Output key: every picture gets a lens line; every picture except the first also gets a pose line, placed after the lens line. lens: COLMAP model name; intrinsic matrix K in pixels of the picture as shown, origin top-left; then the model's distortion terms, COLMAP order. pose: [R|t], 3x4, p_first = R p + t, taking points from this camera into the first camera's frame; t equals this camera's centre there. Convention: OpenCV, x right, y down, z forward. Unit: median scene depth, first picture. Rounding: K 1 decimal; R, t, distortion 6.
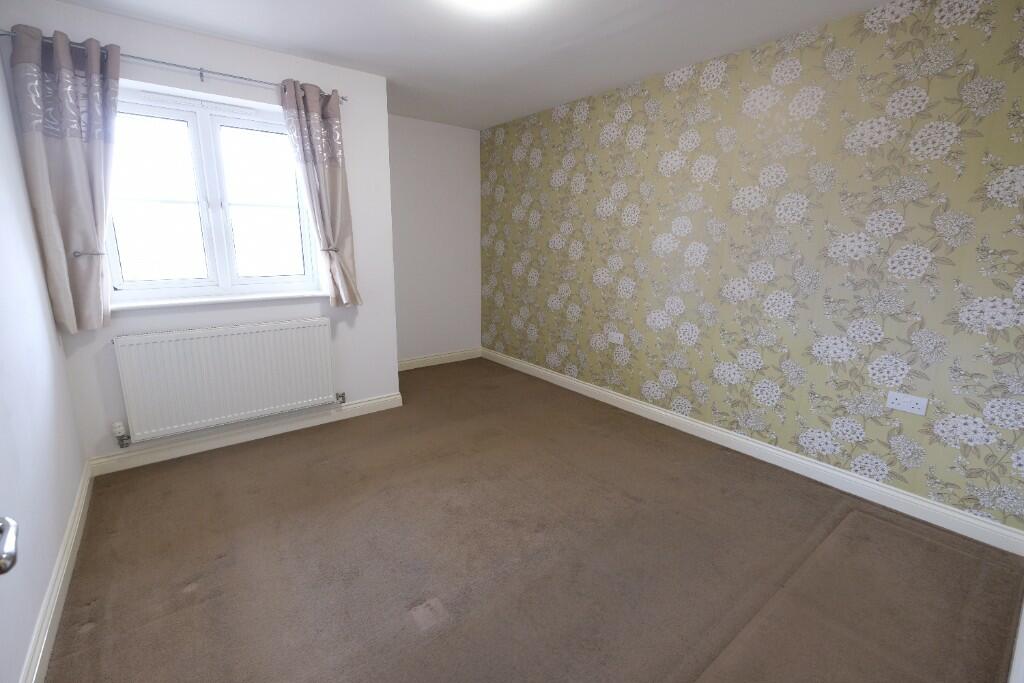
lens RADIAL K [[444.4, 0, 513.4], [0, 444.4, 336.0], [0, 0, 1]] dist [-0.001453, -0.000723]
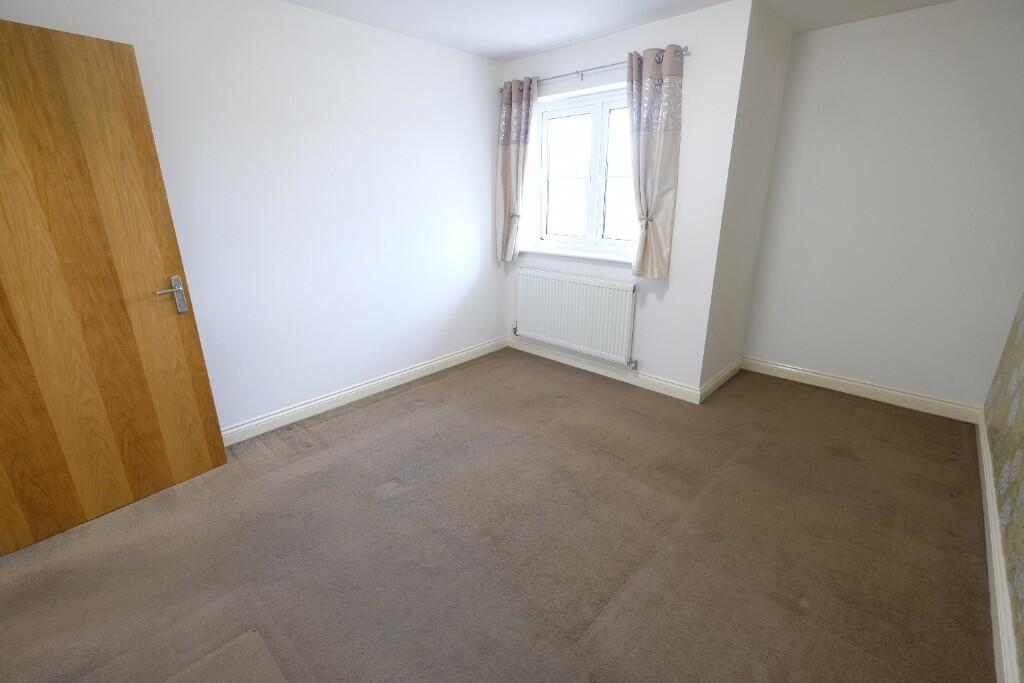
lens RADIAL K [[444.4, 0, 513.4], [0, 444.4, 336.0], [0, 0, 1]] dist [-0.001453, -0.000723]
pose [[0.157692, 0.293854, -0.942753, 0.619867], [-0.204527, 0.943715, 0.259943, -0.159196], [0.966076, 0.151827, 0.208918, 0.598463]]
